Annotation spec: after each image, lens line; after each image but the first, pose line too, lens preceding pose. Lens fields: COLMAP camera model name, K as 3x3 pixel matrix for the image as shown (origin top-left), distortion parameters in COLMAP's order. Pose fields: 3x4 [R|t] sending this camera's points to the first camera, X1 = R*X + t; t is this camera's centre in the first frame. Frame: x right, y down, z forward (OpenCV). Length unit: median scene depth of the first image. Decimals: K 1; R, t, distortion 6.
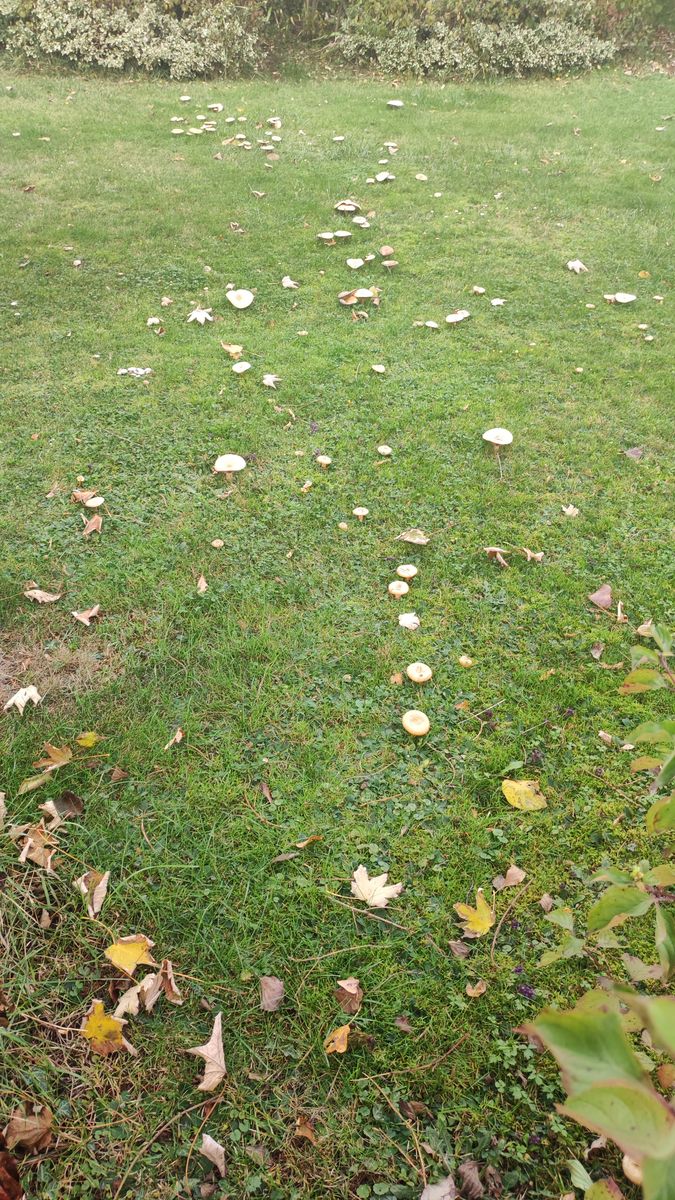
lens RADIAL K [[897.6, 0, 337.5], [0, 897.6, 603.3], [0, 0, 1]] dist [0.039081, -0.037583]
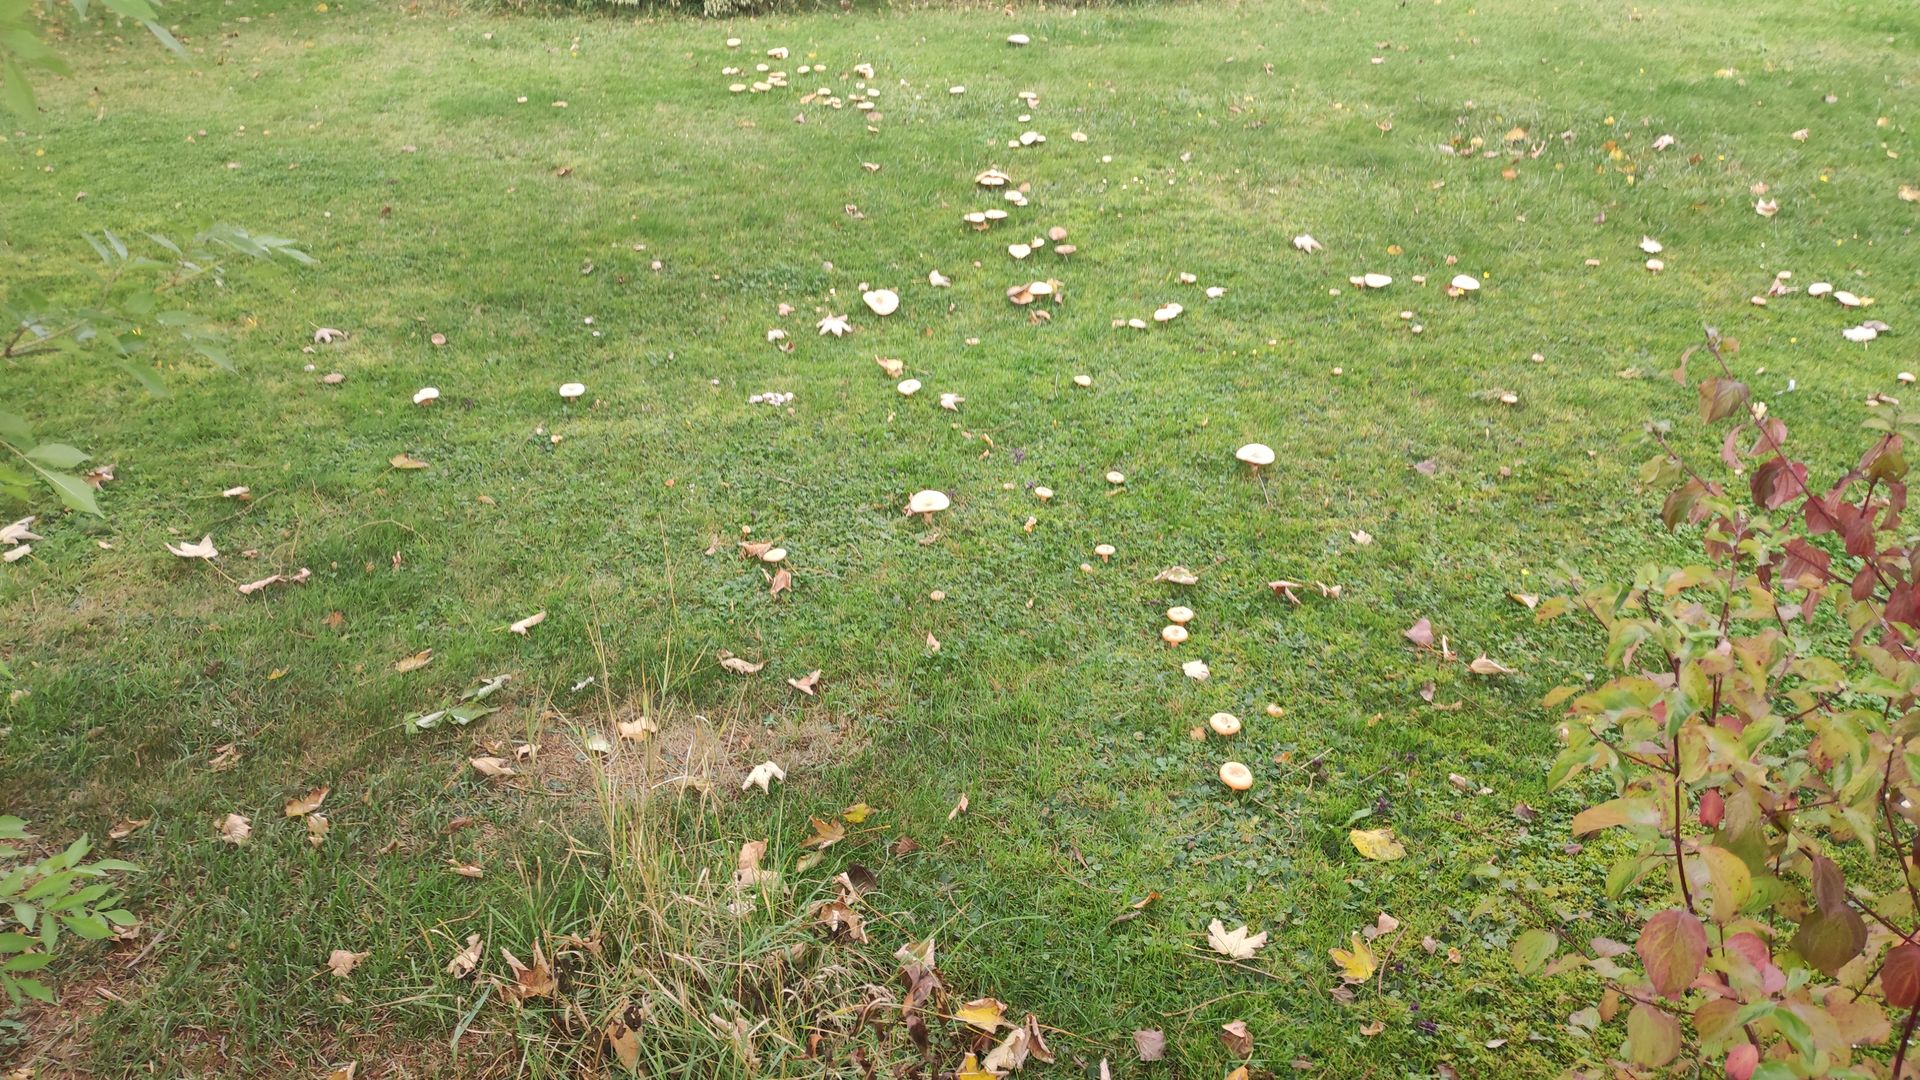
lens RADIAL K [[1436.2, 0, 965.3], [0, 1436.2, 535.9], [0, 0, 1]] dist [0.039081, -0.037583]
pose [[0.997548, -0.049164, 0.049814, -0.149227], [0.056388, 0.986160, -0.155910, 0.071852], [-0.041460, 0.158336, 0.986514, -0.240978]]
